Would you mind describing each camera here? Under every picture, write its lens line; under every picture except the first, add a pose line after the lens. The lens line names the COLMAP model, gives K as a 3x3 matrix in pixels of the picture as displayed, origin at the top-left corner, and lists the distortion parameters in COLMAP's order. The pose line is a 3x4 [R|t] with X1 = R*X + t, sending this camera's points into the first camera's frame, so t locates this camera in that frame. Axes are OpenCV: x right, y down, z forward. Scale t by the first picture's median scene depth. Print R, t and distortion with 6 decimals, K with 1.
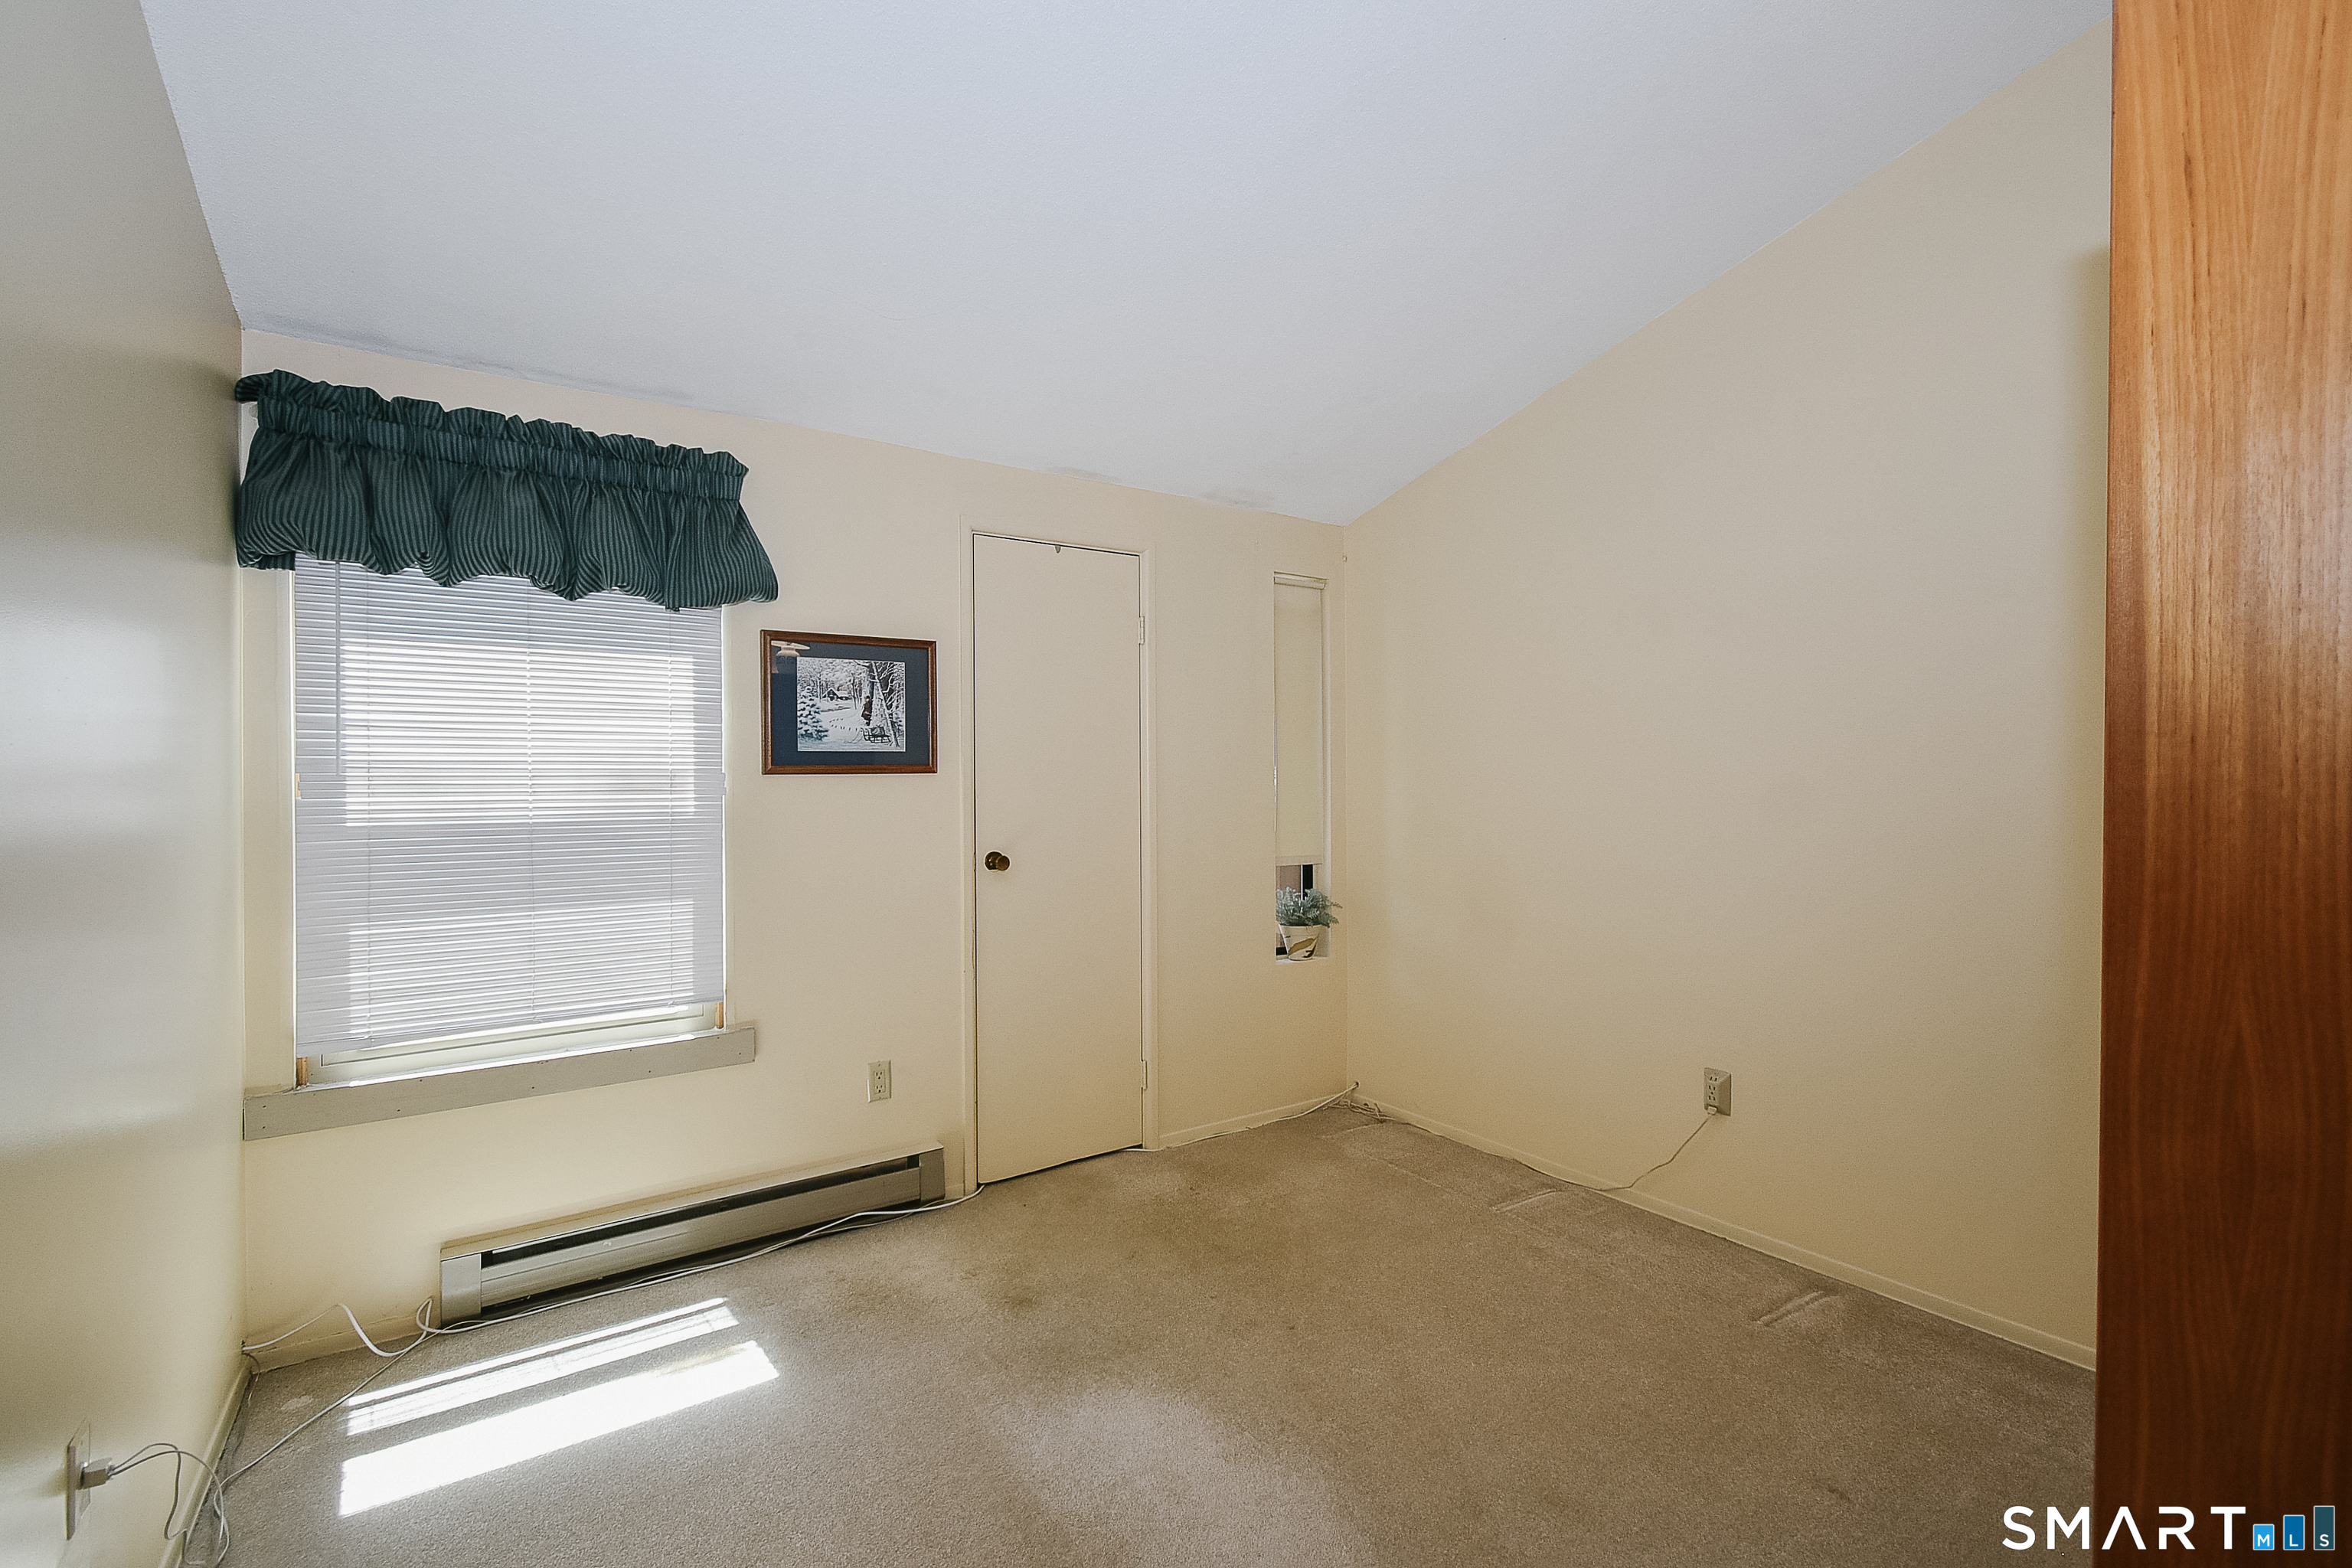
lens RADIAL K [[1033.1, 0, 1176.0], [0, 1033.1, 784.0], [0, 0, 1]] dist [-0.002370, -0.000504]
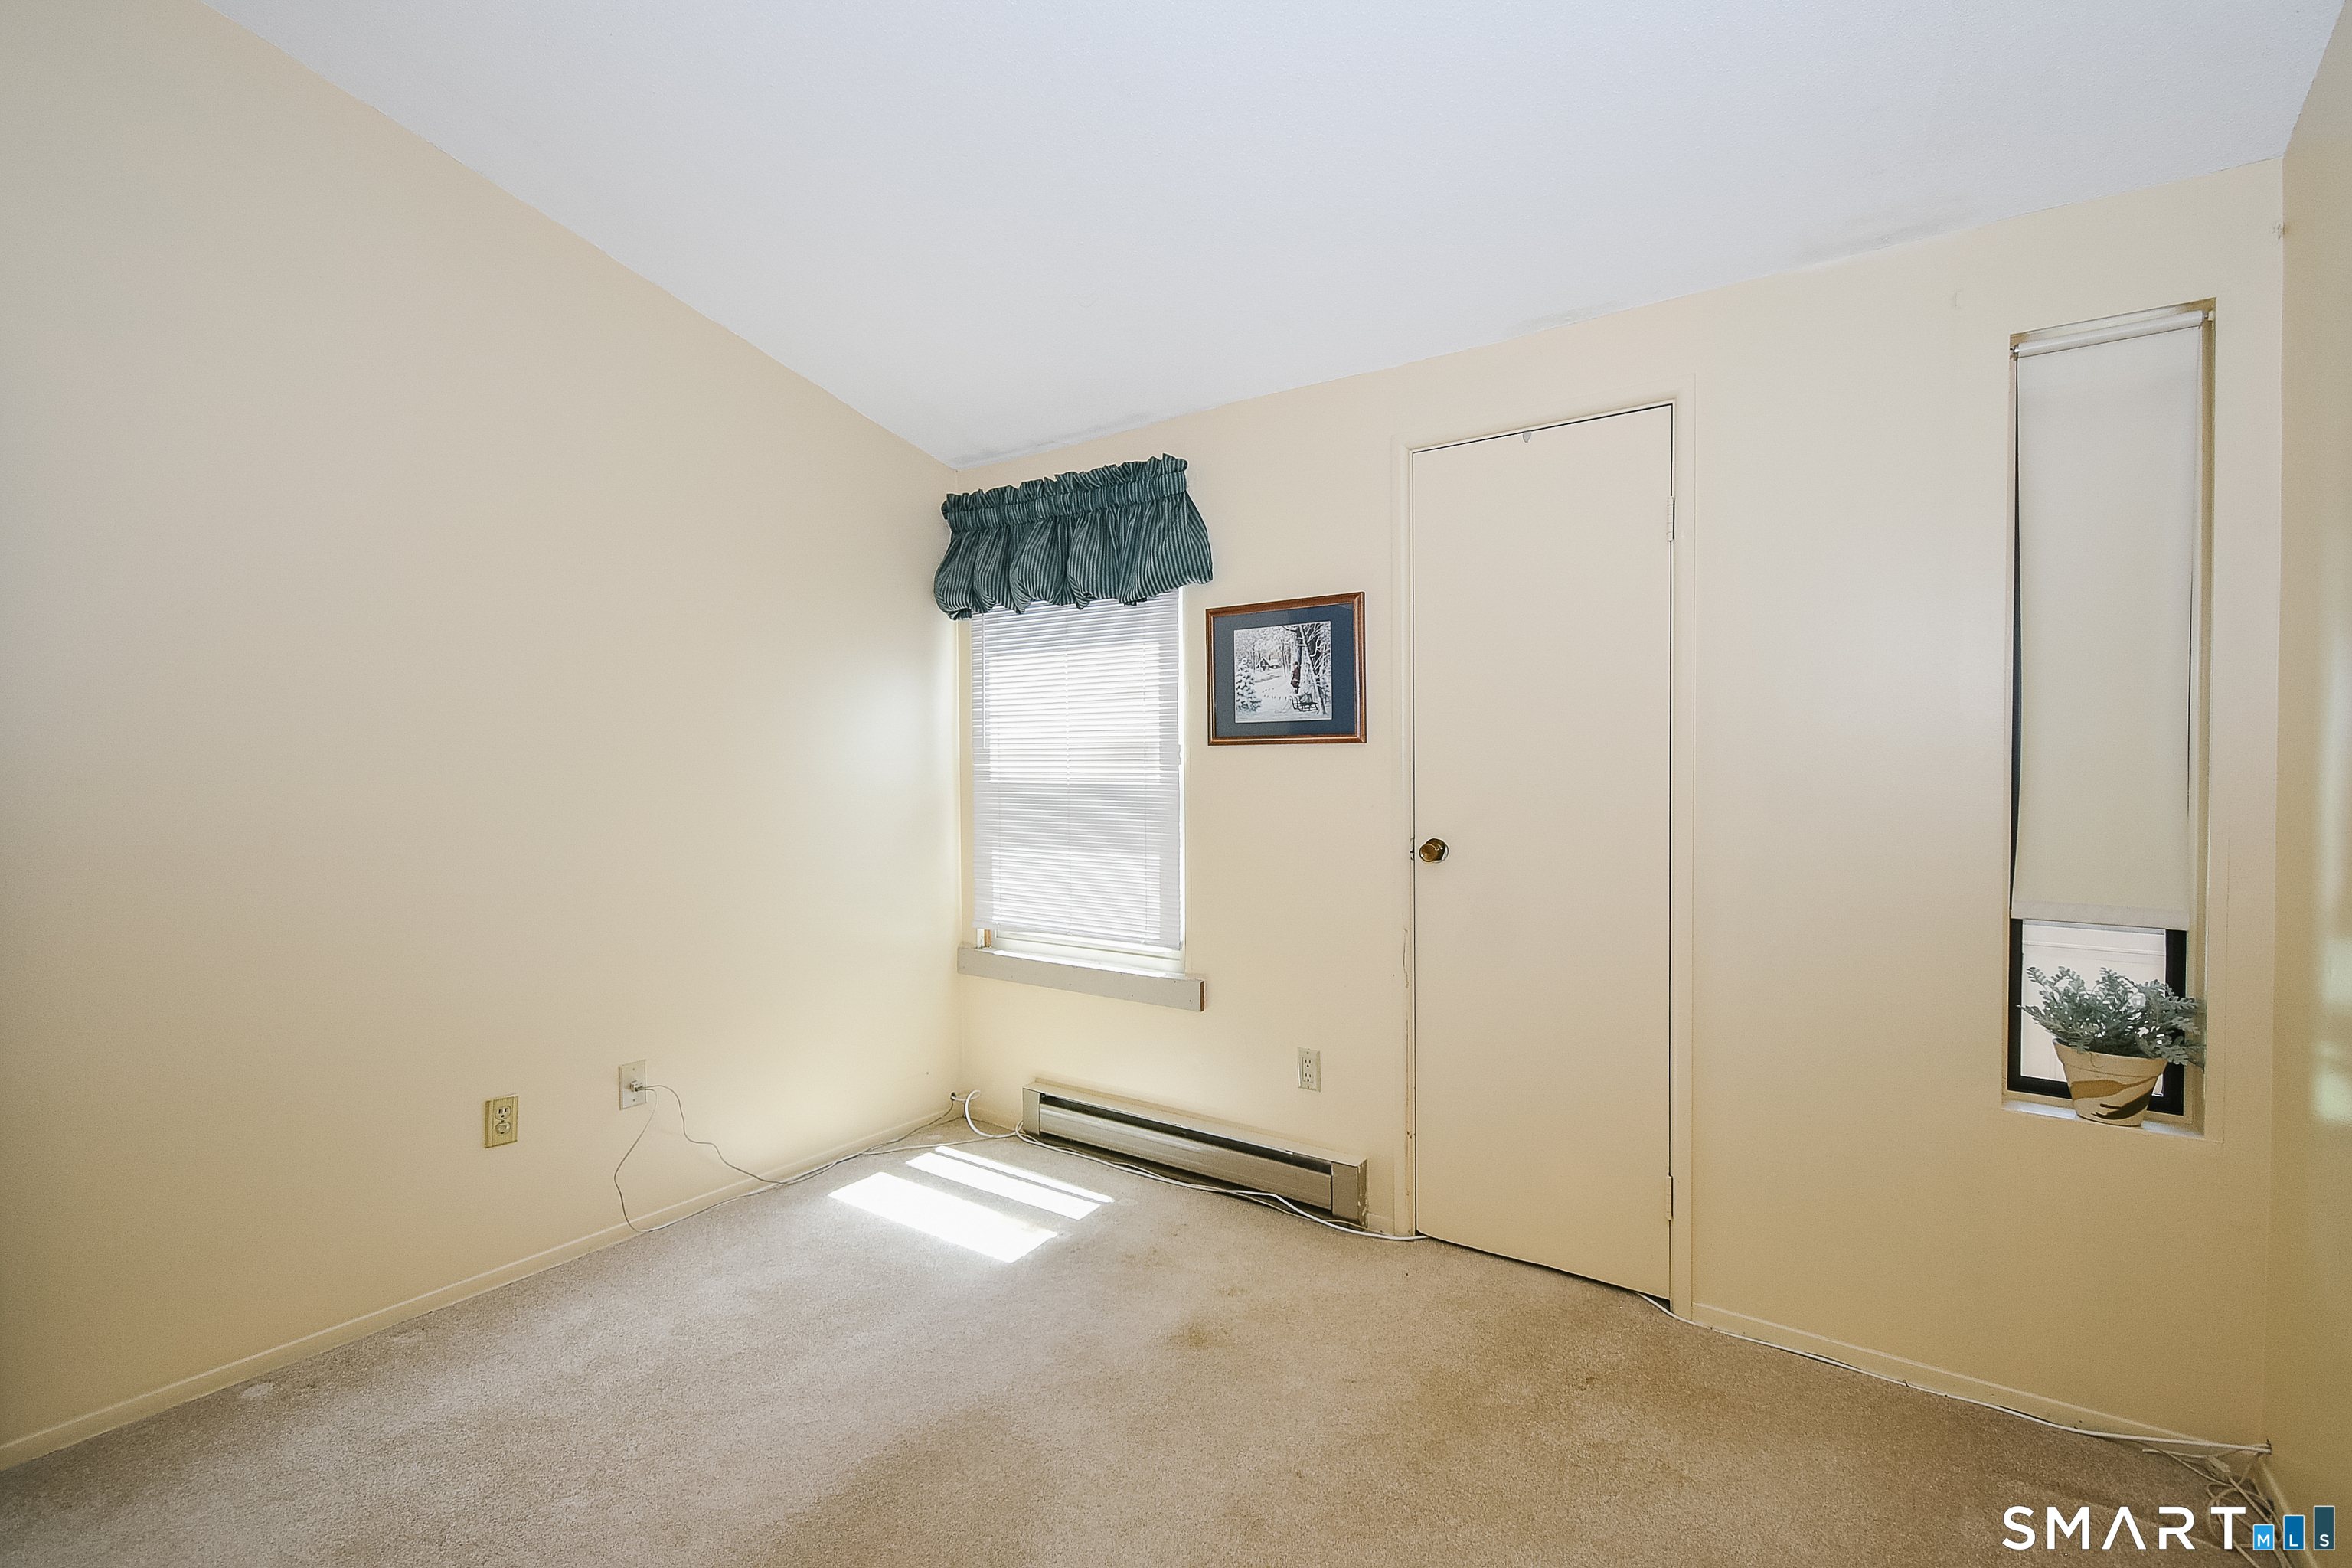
lens RADIAL K [[1033.1, 0, 1176.0], [0, 1033.1, 784.0], [0, 0, 1]] dist [-0.002370, -0.000504]
pose [[0.346329, 0.028648, -0.937676, 0.577949], [0.000142, 0.999532, 0.030590, -0.002521], [0.938113, -0.010727, 0.346163, 0.590351]]
